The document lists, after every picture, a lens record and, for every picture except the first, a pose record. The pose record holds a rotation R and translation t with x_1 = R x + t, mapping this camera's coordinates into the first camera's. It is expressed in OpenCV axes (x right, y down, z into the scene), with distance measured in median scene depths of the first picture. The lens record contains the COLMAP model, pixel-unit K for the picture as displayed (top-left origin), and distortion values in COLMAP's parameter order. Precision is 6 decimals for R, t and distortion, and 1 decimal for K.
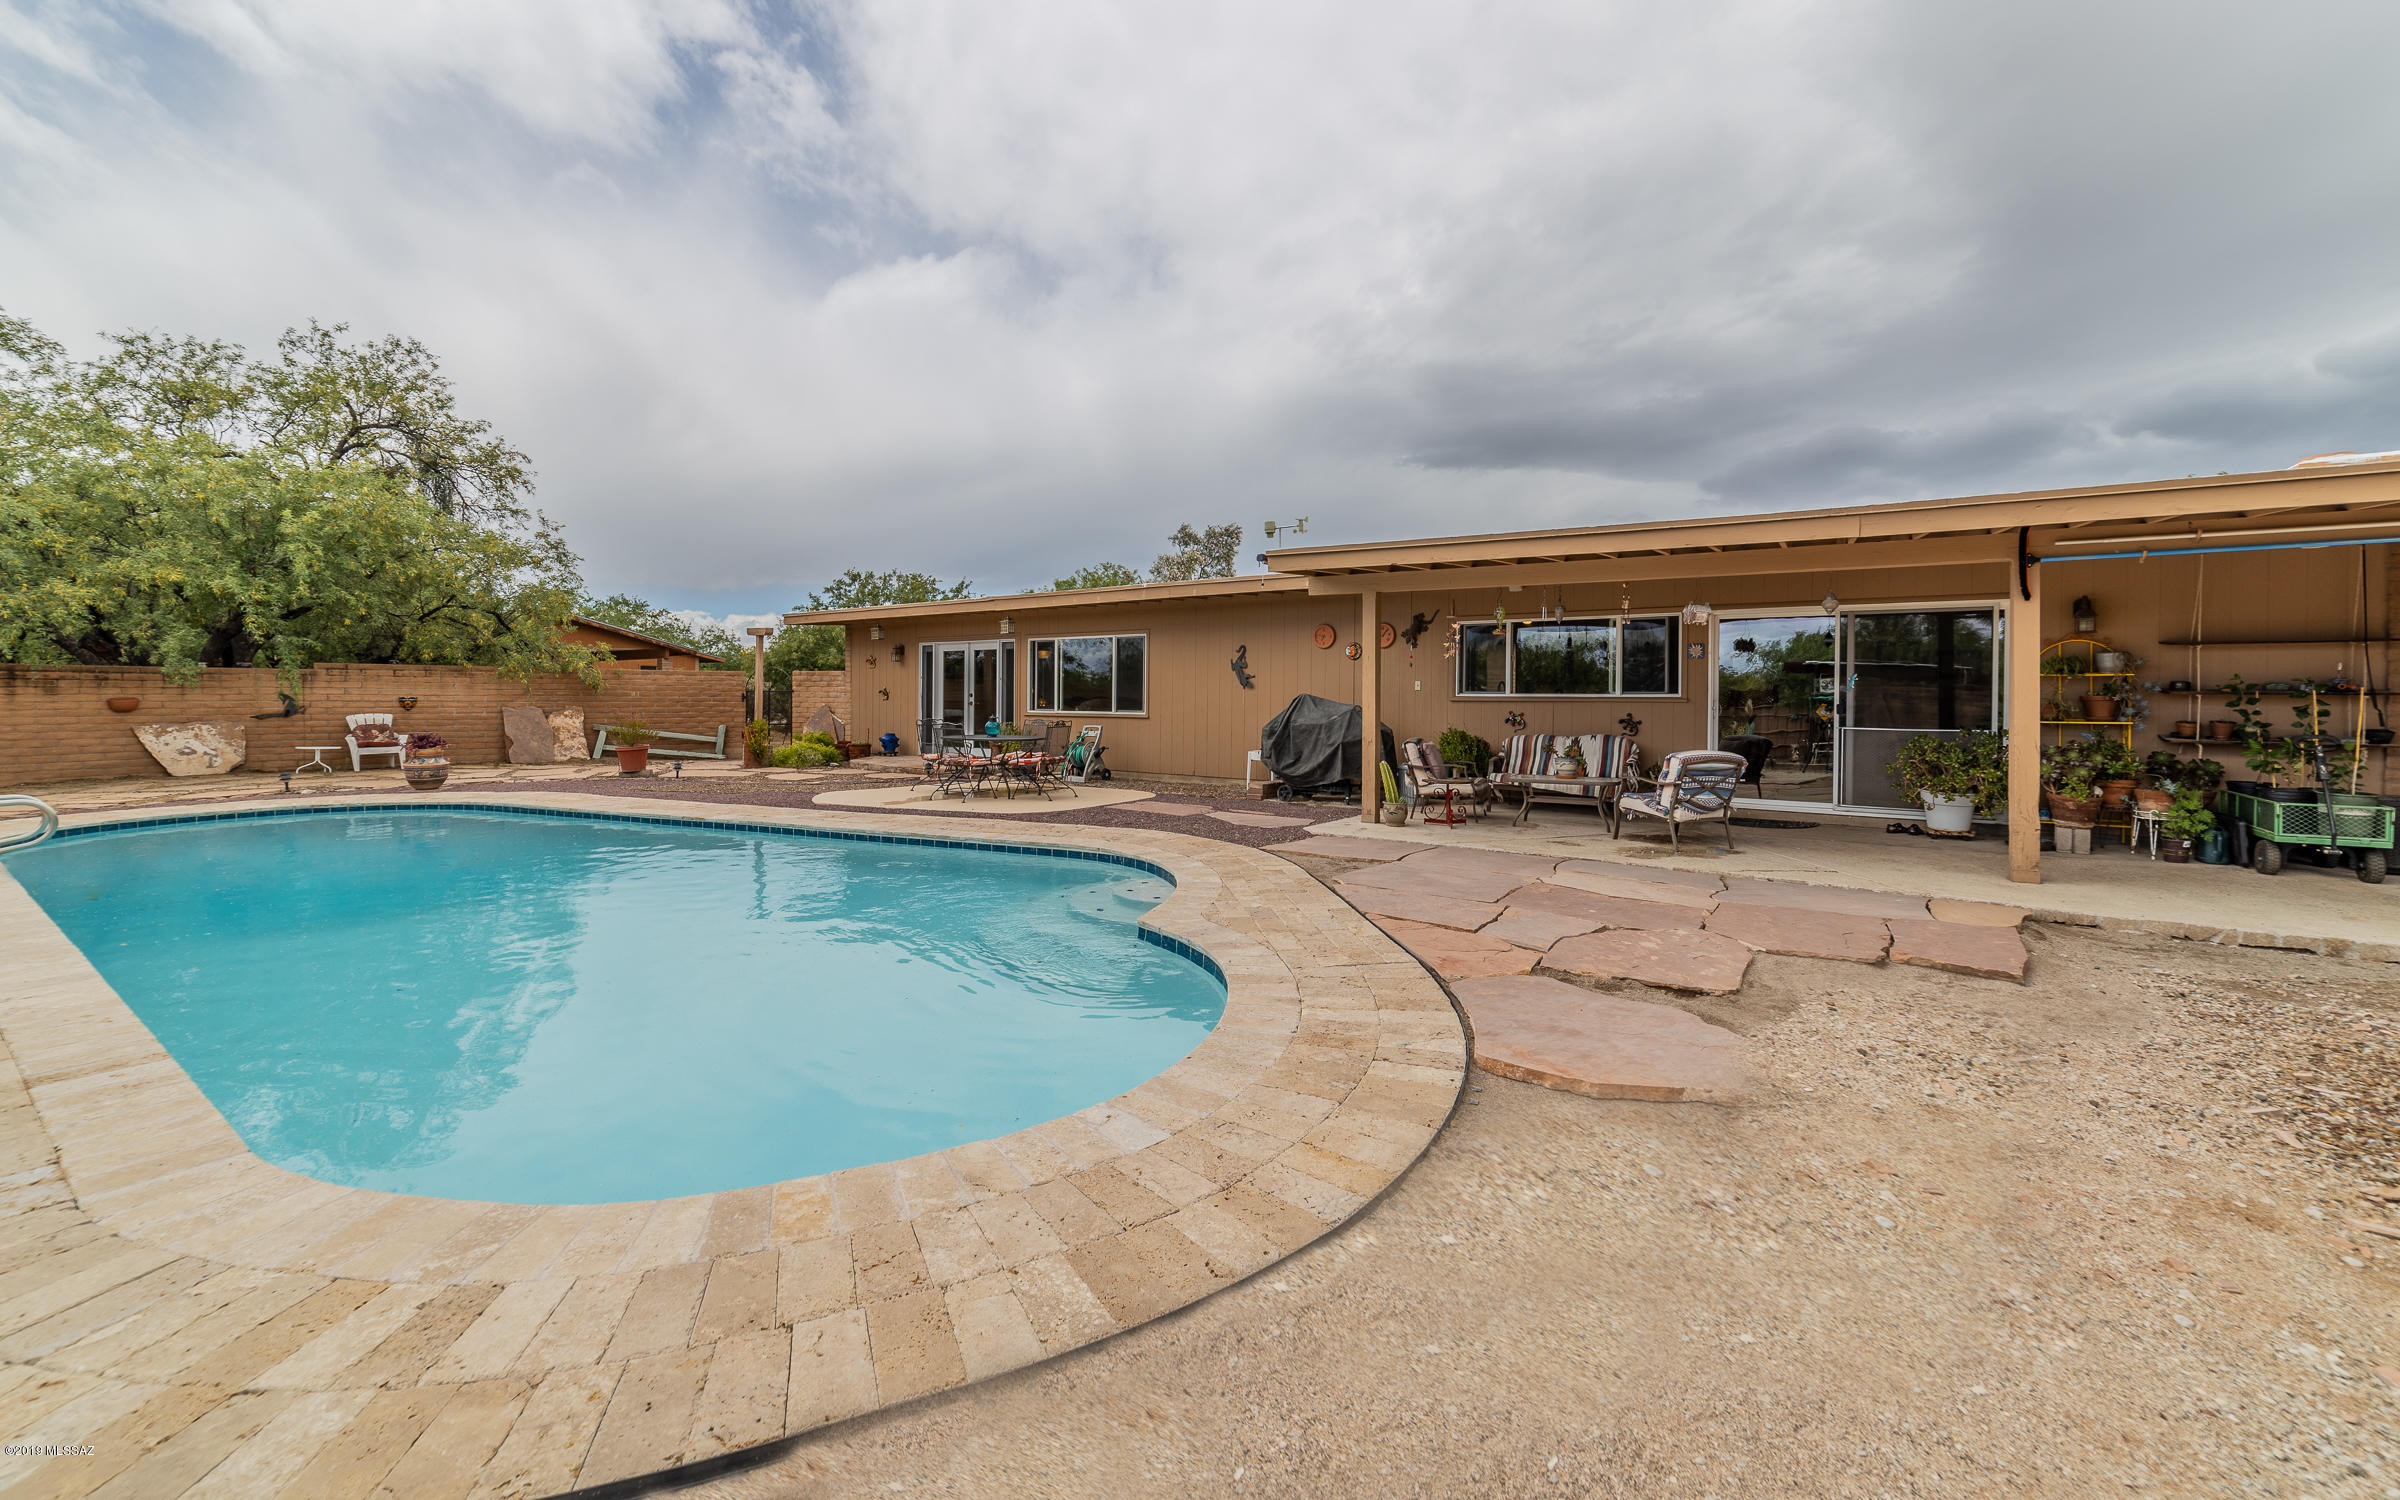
lens RADIAL K [[899.0, 0, 1200.0], [0, 899.0, 750.0], [0, 0, 1]] dist [-0.012057, -0.000025]
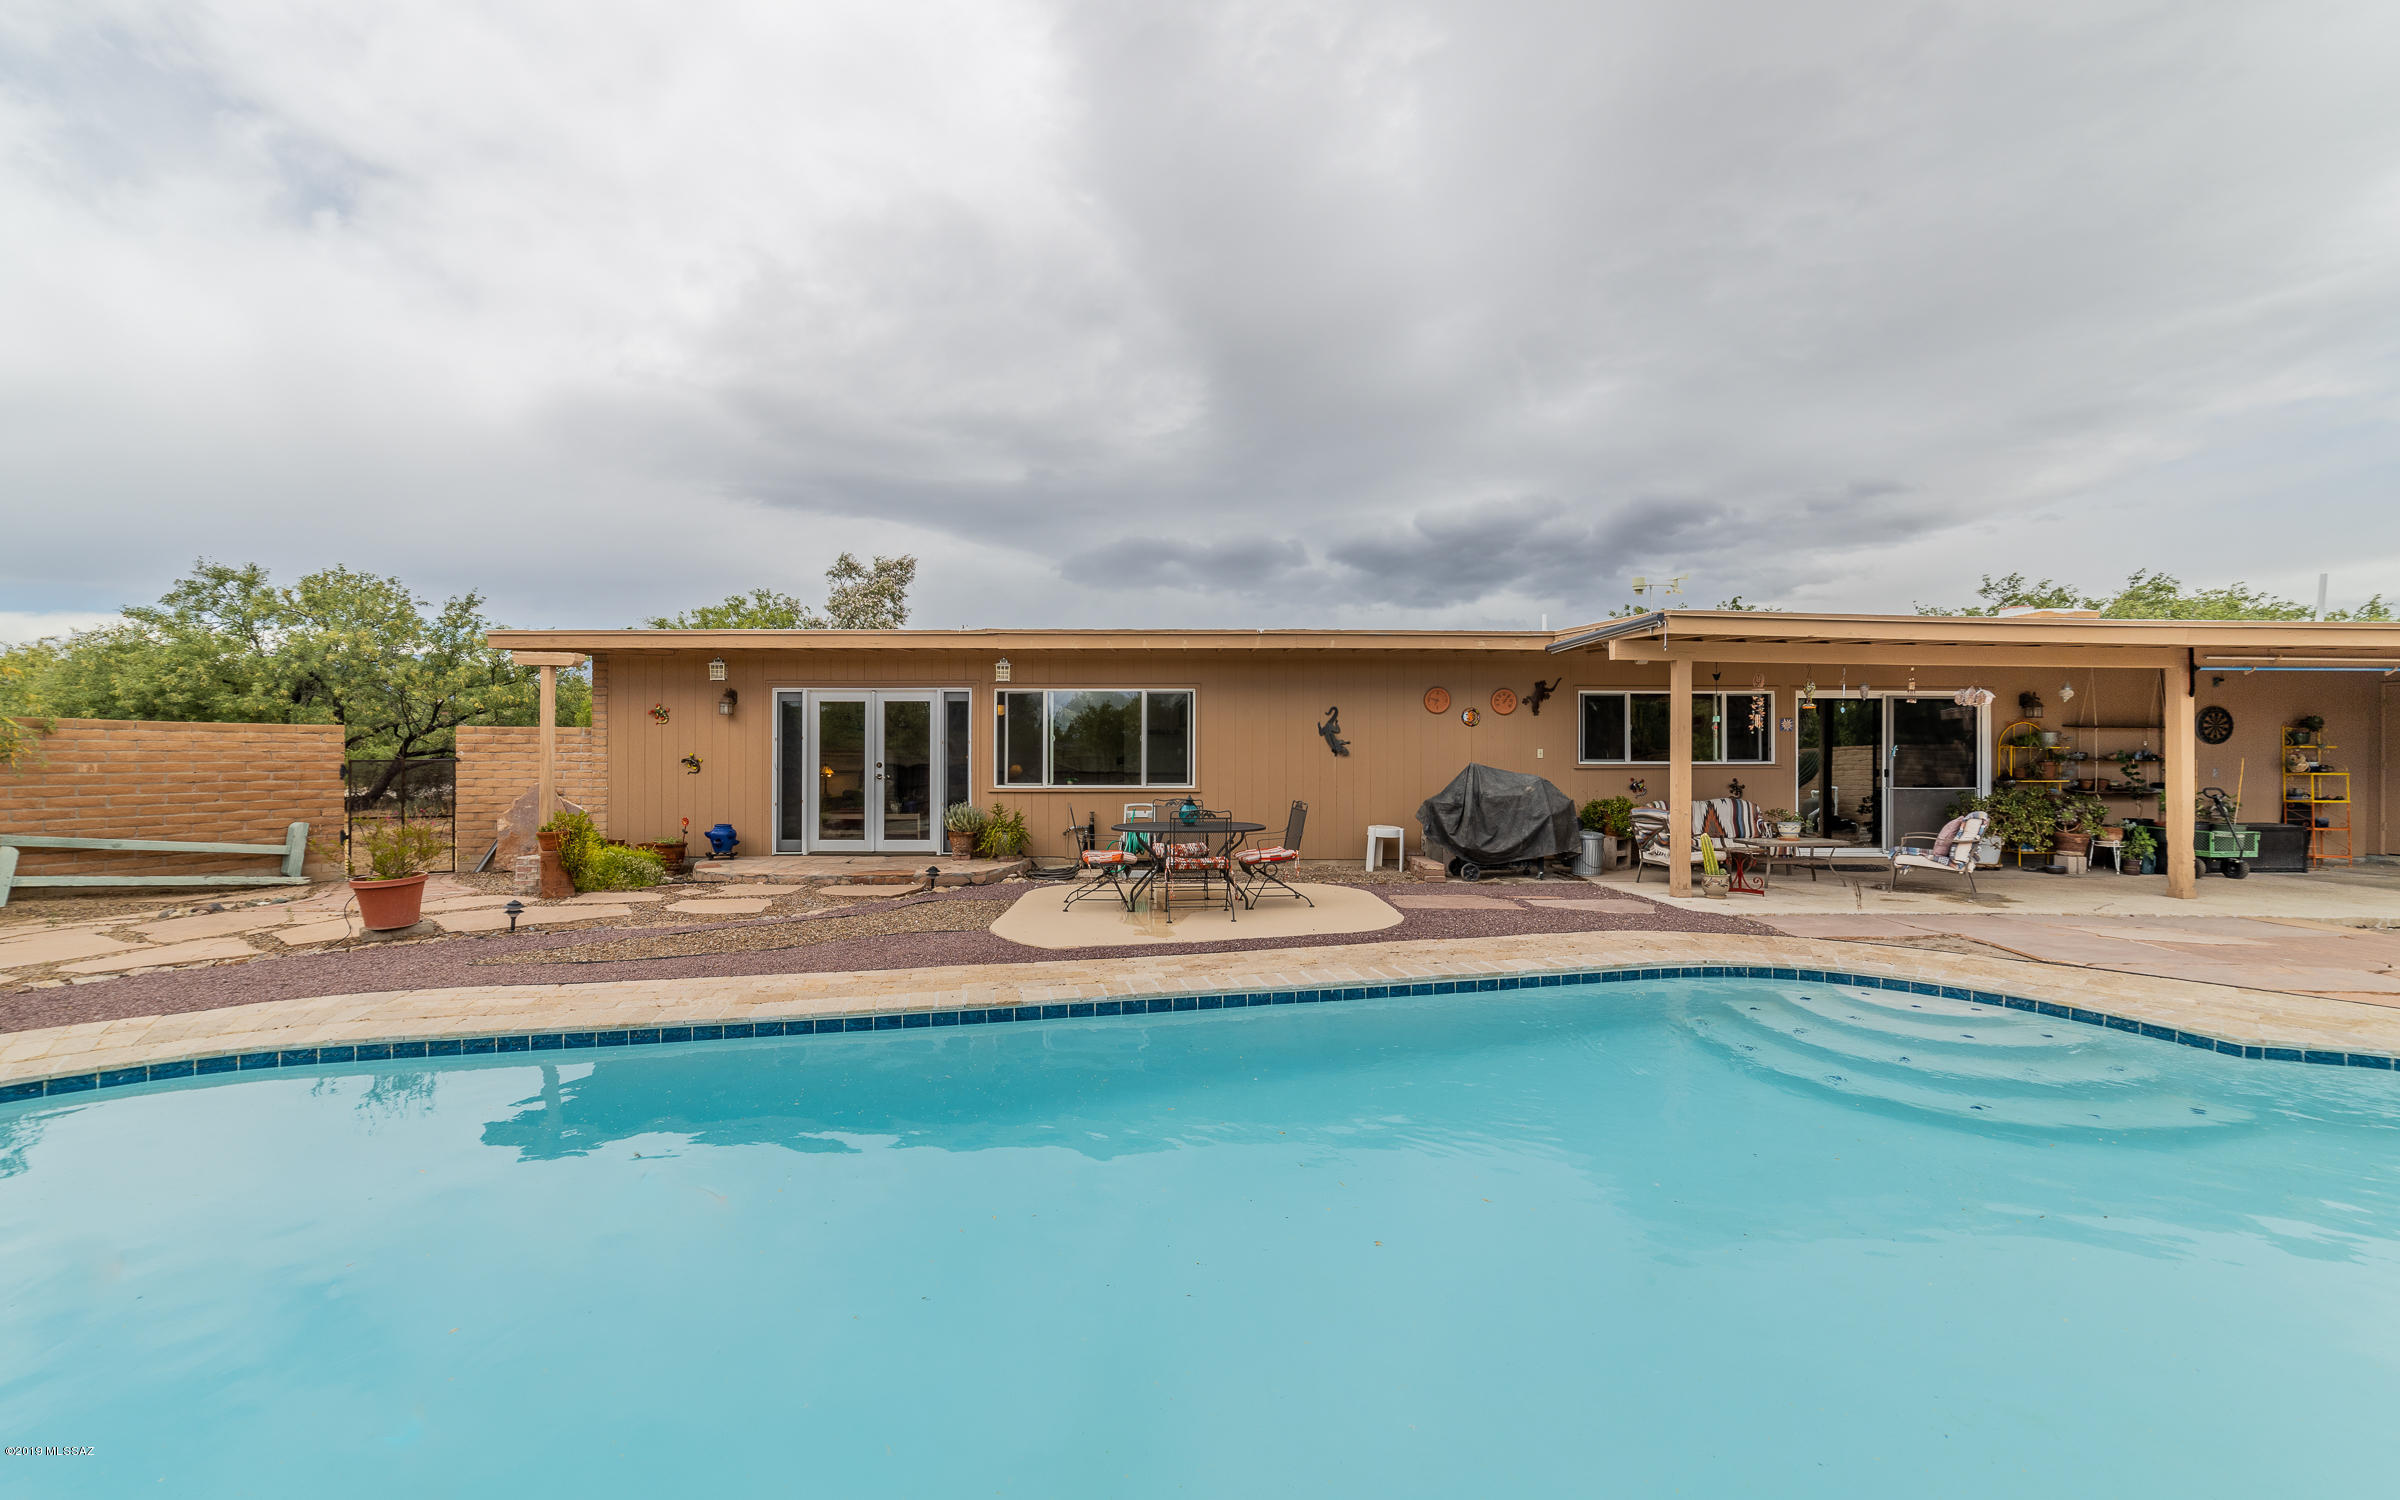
lens RADIAL K [[899.0, 0, 1200.0], [0, 899.0, 750.0], [0, 0, 1]] dist [-0.012057, -0.000025]
pose [[0.824633, -0.002044, 0.565665, -0.511066], [0.036735, 0.998076, -0.049946, -0.032682], [-0.564474, 0.061966, 0.823121, 0.326949]]
